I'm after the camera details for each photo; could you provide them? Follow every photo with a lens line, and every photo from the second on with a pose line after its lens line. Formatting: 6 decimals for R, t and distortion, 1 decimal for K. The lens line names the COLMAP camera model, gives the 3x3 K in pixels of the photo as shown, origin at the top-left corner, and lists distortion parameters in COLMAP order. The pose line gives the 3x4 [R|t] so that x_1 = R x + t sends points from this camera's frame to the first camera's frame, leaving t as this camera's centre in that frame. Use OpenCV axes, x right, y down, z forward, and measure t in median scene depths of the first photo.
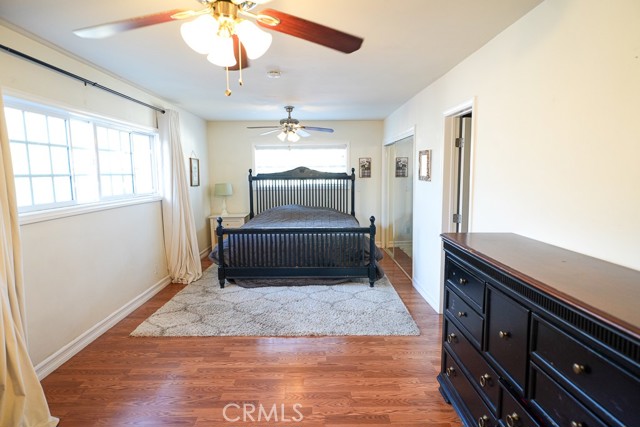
lens RADIAL K [[344.4, 0, 316.4], [0, 344.4, 213.7], [0, 0, 1]] dist [-0.001288, -0.000491]
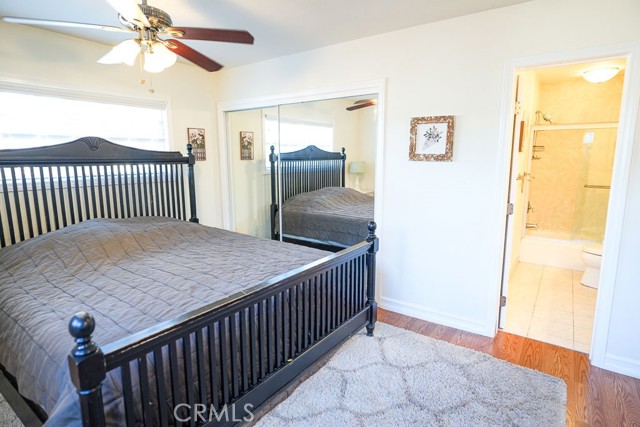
lens RADIAL K [[344.4, 0, 320.2], [0, 344.4, 209.3], [0, 0, 1]] dist [-0.001288, -0.000491]
pose [[0.592187, -0.116660, 0.797311, -0.238244], [0.096006, 0.992631, 0.073931, -0.043257], [-0.800061, 0.032766, 0.599023, 0.465607]]
